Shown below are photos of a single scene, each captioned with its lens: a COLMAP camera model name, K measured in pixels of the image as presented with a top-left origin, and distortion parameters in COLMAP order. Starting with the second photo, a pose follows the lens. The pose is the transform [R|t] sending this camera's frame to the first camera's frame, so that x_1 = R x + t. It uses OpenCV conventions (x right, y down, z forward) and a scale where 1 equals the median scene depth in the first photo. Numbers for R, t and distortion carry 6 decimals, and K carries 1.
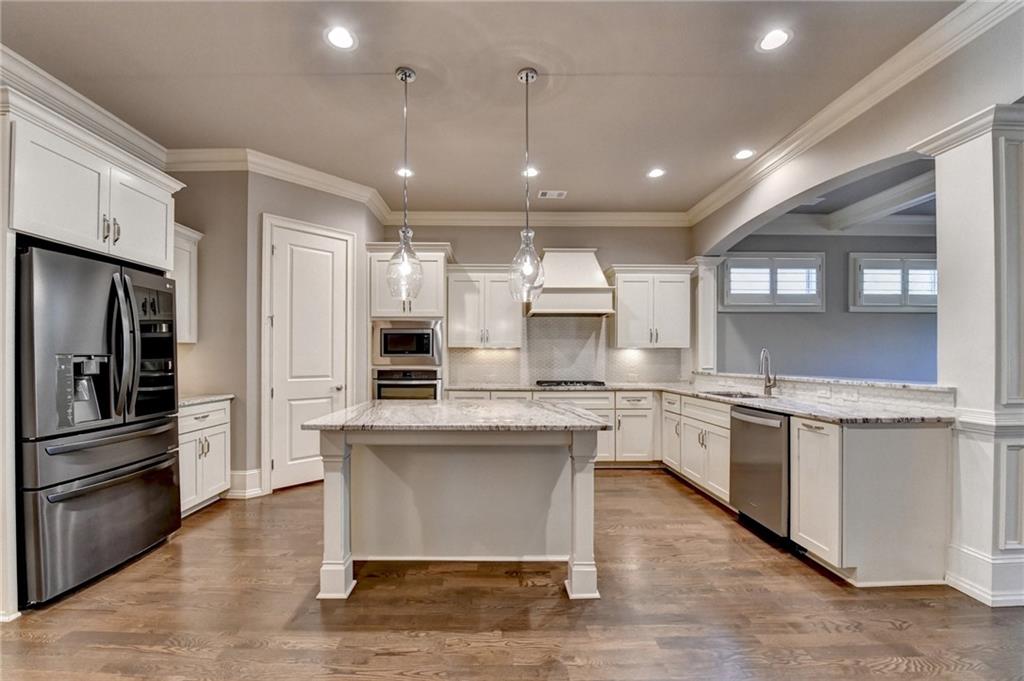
lens RADIAL K [[415.5, 0, 494.4], [0, 415.5, 357.3], [0, 0, 1]] dist [-0.014820, -0.001880]
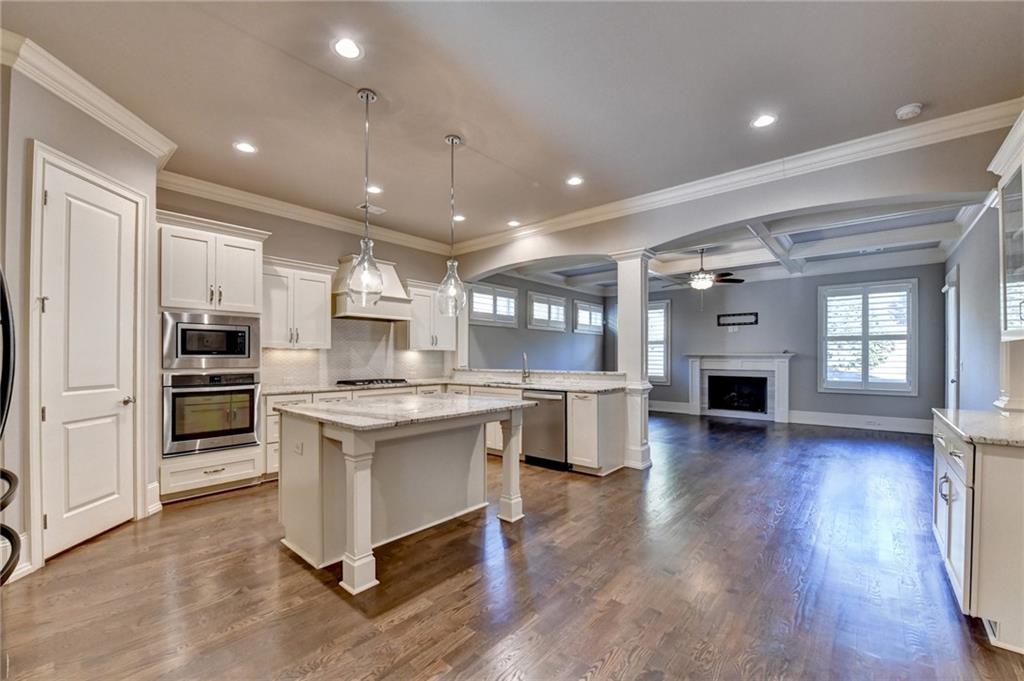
lens RADIAL K [[415.5, 0, 502.9], [0, 415.5, 355.6], [0, 0, 1]] dist [-0.014820, -0.001880]
pose [[0.663477, 0.001776, 0.748195, -0.446763], [-0.001861, 0.999998, -0.000724, -0.006920], [-0.748195, -0.000912, 0.663479, 0.016506]]
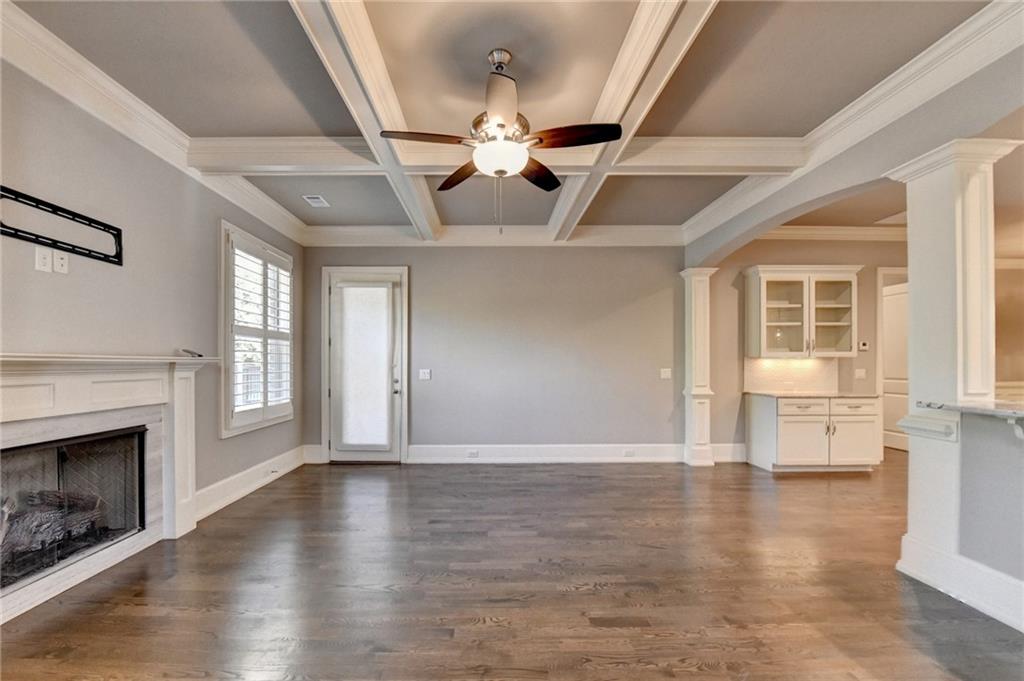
lens RADIAL K [[415.5, 0, 497.4], [0, 415.5, 363.2], [0, 0, 1]] dist [-0.014820, -0.001880]
pose [[-0.999790, 0.001487, -0.020436, 1.158361], [0.001564, 0.999992, -0.003746, -0.005221], [0.020431, -0.003778, -0.999784, 0.999858]]
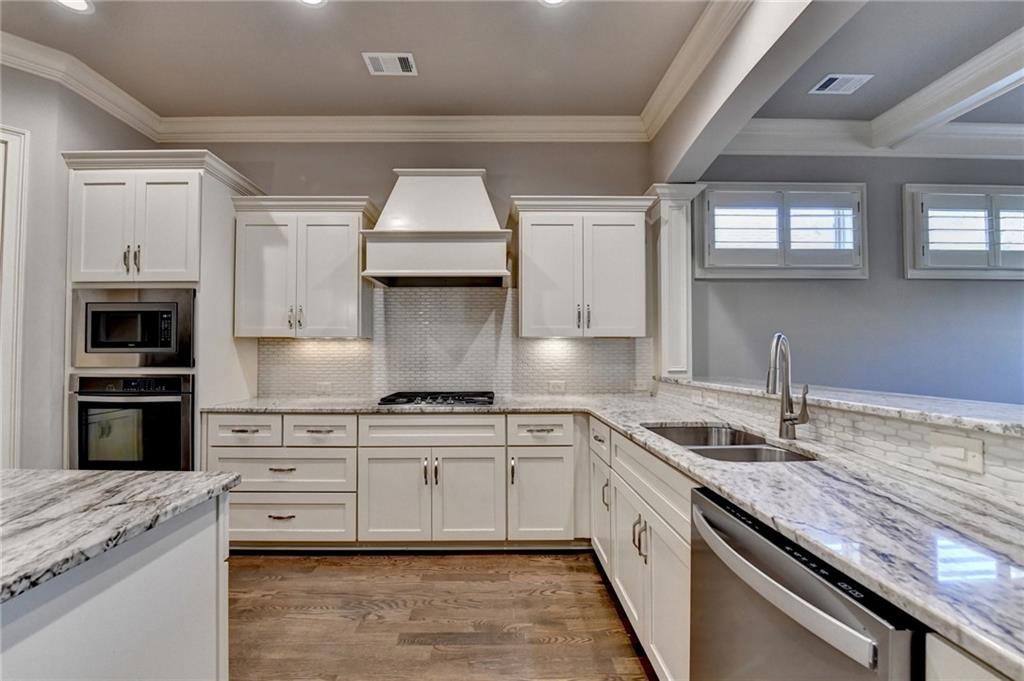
lens RADIAL K [[415.5, 0, 497.6], [0, 415.5, 343.0], [0, 0, 1]] dist [-0.014820, -0.001880]
pose [[0.999989, -0.002738, 0.003774, 0.280991], [0.002822, 0.999742, -0.022542, -0.000936], [-0.003711, 0.022552, 0.999739, 0.446246]]
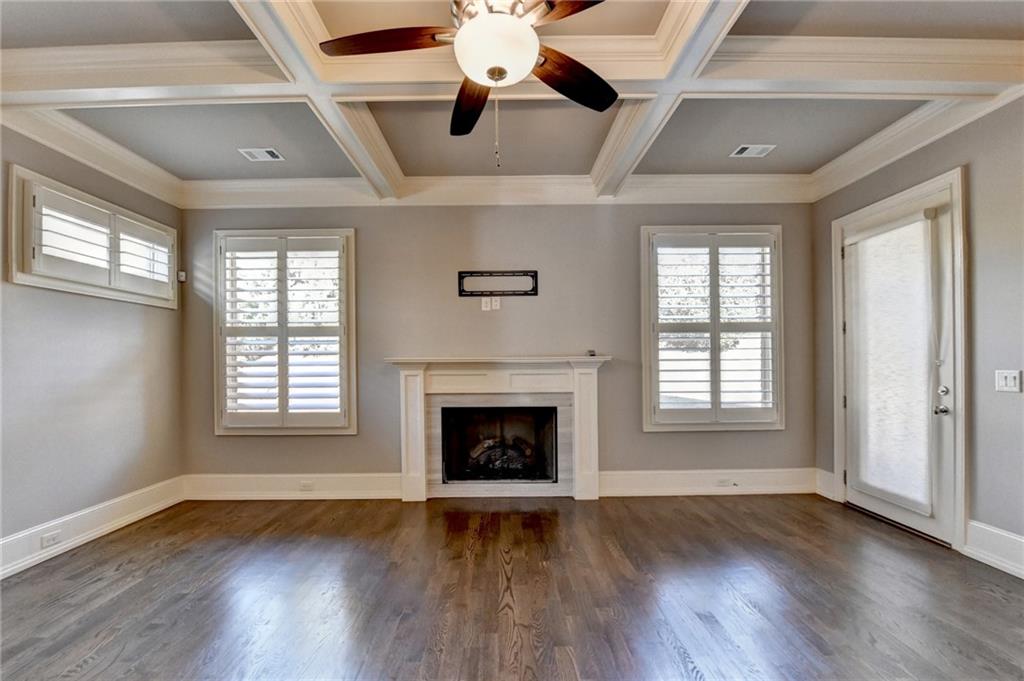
lens RADIAL K [[415.5, 0, 508.9], [0, 415.5, 363.6], [0, 0, 1]] dist [-0.014820, -0.001880]
pose [[-0.014219, 0.001369, 0.999898, 0.810630], [0.008251, 0.999965, -0.001251, -0.004849], [-0.999865, 0.008232, -0.014230, 0.465369]]
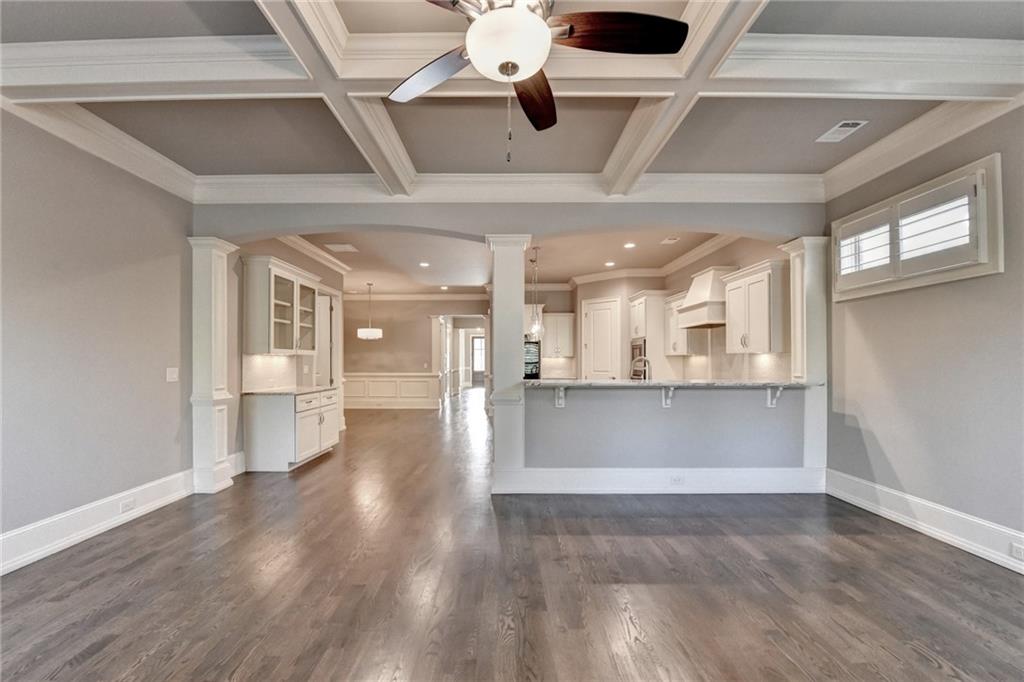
lens RADIAL K [[415.6, 0, 499.2], [0, 415.6, 361.3], [0, 0, 1]] dist [-0.014760, -0.000744]
pose [[-0.013951, 0.001537, -0.999901, 1.490734], [0.003525, 0.999993, 0.001488, -0.005691], [0.999896, -0.003504, -0.013957, 0.462227]]
